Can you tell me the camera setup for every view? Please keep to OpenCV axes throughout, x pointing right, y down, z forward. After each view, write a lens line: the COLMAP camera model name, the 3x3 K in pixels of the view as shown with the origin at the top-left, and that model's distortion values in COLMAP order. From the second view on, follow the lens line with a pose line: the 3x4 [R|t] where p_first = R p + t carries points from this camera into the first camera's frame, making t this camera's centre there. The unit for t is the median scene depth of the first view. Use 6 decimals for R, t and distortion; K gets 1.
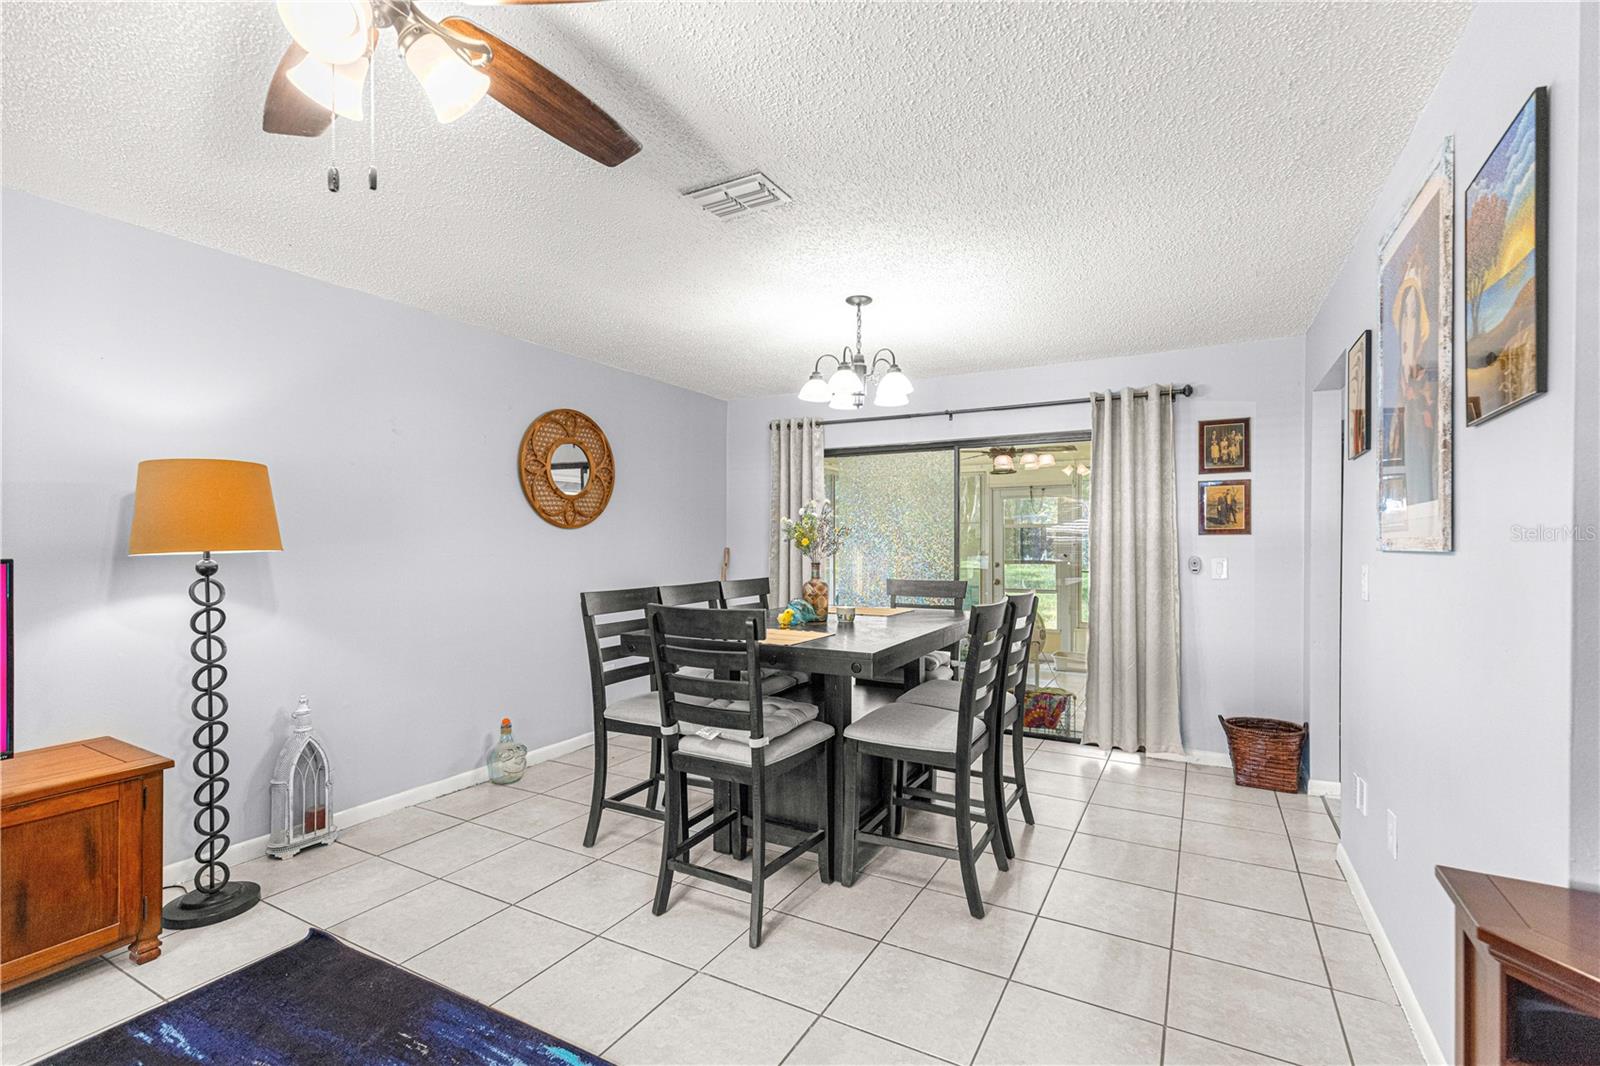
lens RADIAL K [[731.4, 0, 806.1], [0, 731.4, 548.2], [0, 0, 1]] dist [0.007498, 0.002502]
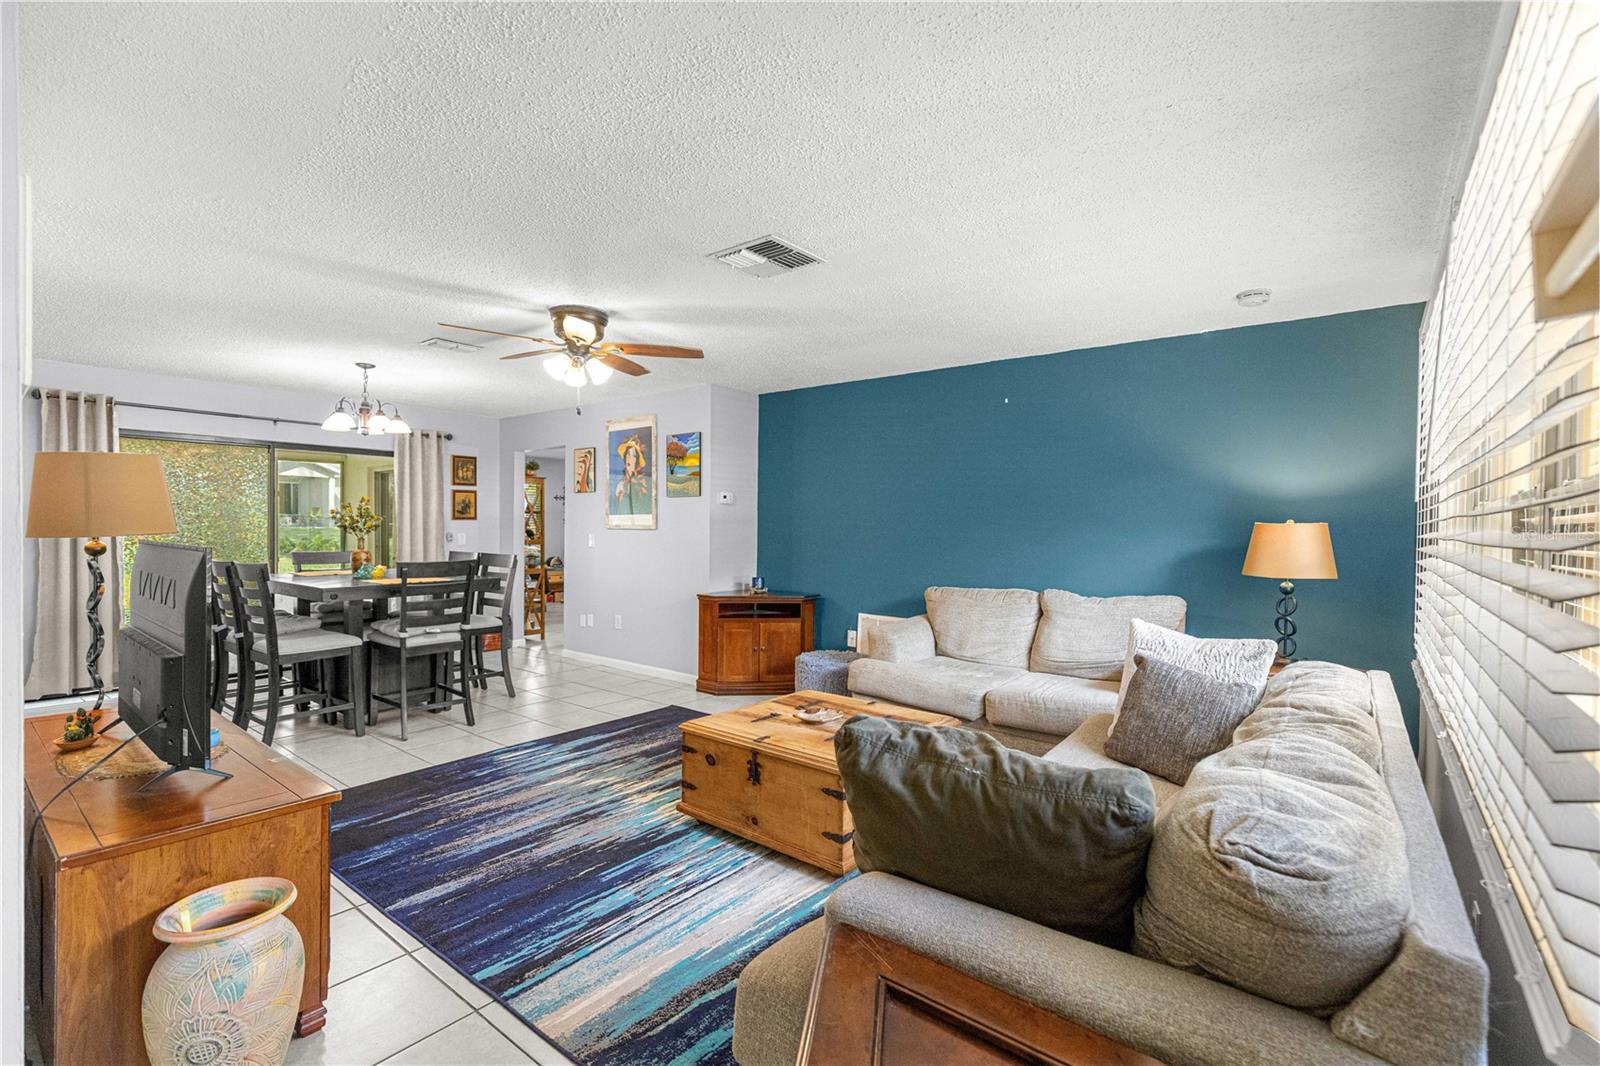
lens RADIAL K [[703.0, 0, 787.5], [0, 703.0, 522.7], [0, 0, 1]] dist [-0.001280, -0.000338]
pose [[0.198127, 0.006410, 0.980155, -0.981973], [0.000722, 0.999977, -0.006686, 0.000543], [-0.980176, 0.002033, 0.198118, -0.124715]]
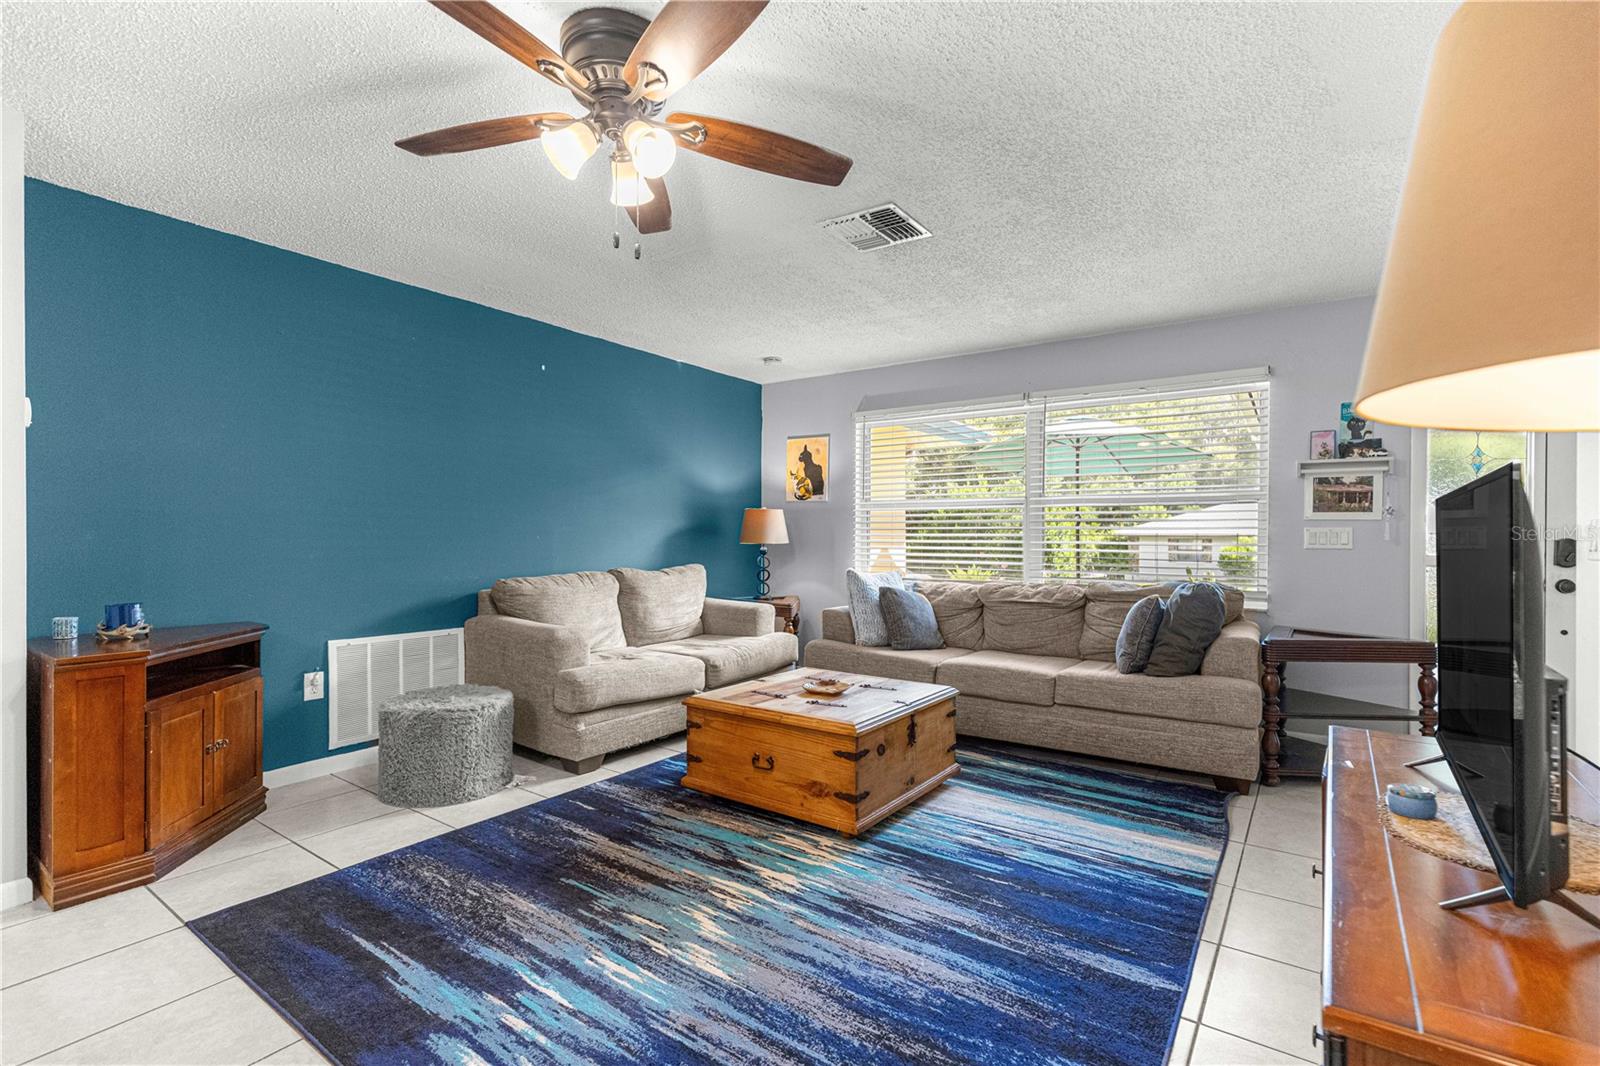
lens RADIAL K [[731.4, 0, 827.3], [0, 731.4, 531.7], [0, 0, 1]] dist [0.007498, 0.002502]
pose [[-0.992248, -0.004221, 0.124203, -0.355516], [-0.003571, 0.999979, 0.005458, 0.029479], [-0.124223, 0.004972, -0.992242, 0.737569]]
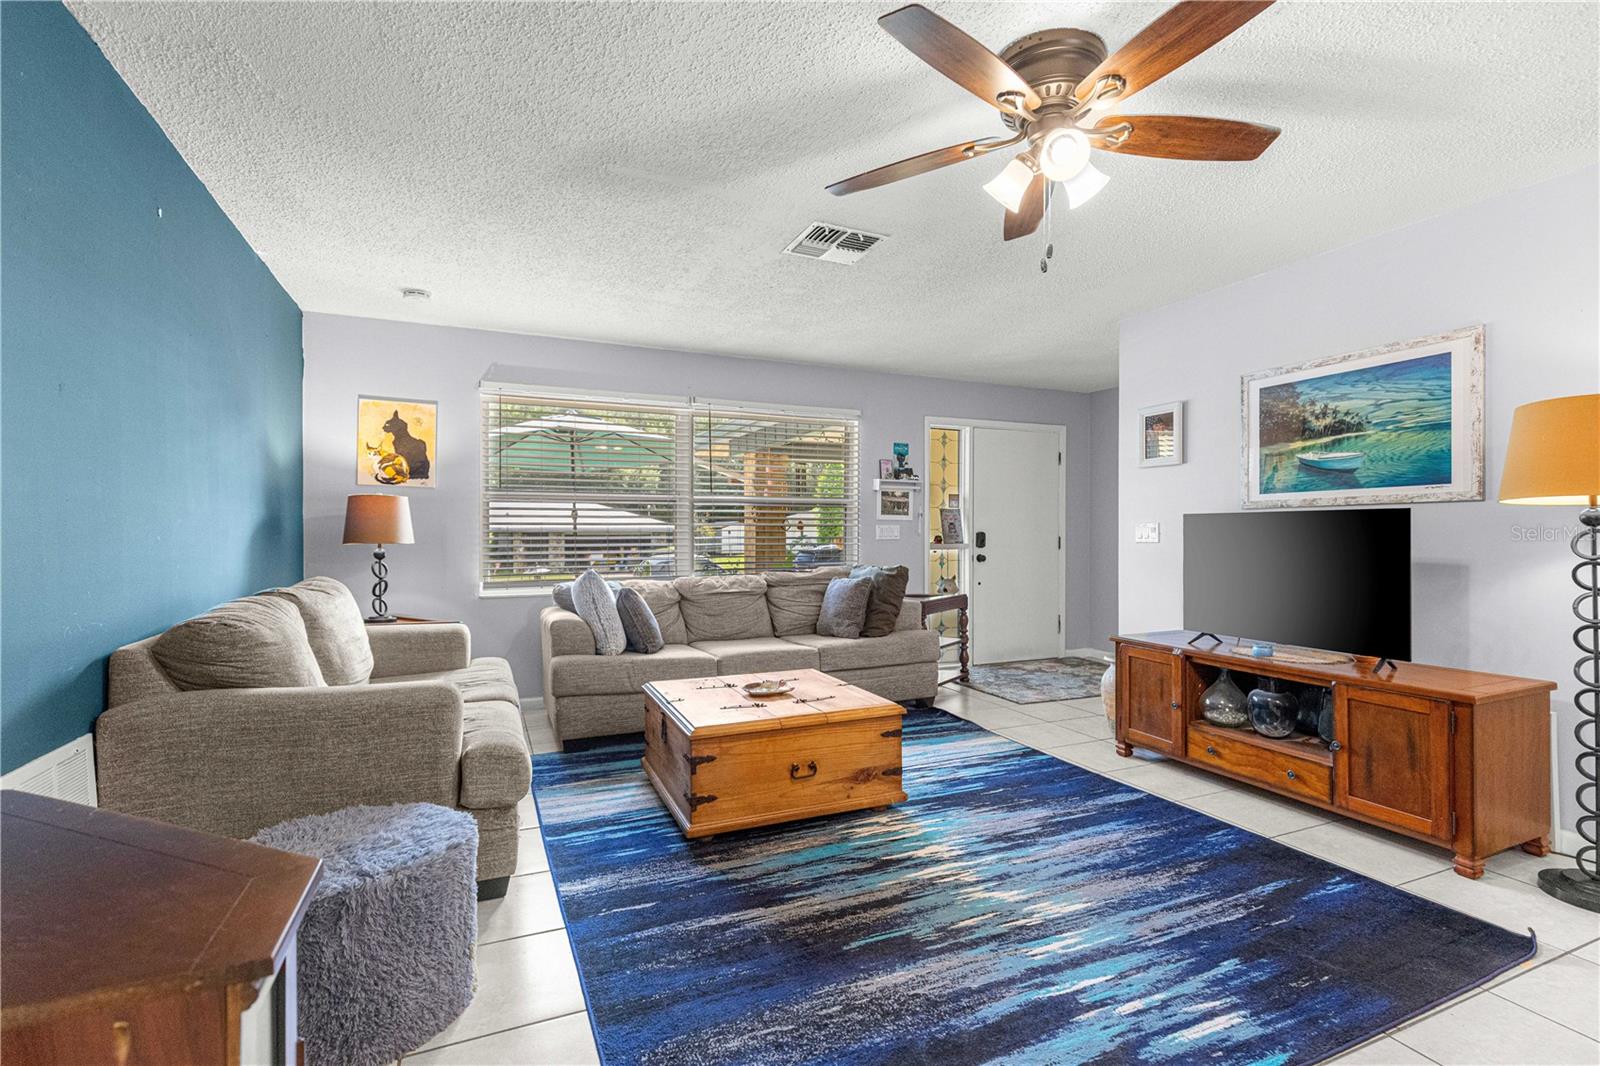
lens RADIAL K [[731.4, 0, 799.6], [0, 731.4, 542.1], [0, 0, 1]] dist [0.007498, 0.002502]
pose [[-0.623416, 0.011353, -0.781808, 0.295652], [-0.011282, 0.999660, 0.023512, 0.027667], [0.781809, 0.023478, -0.623076, 0.472448]]
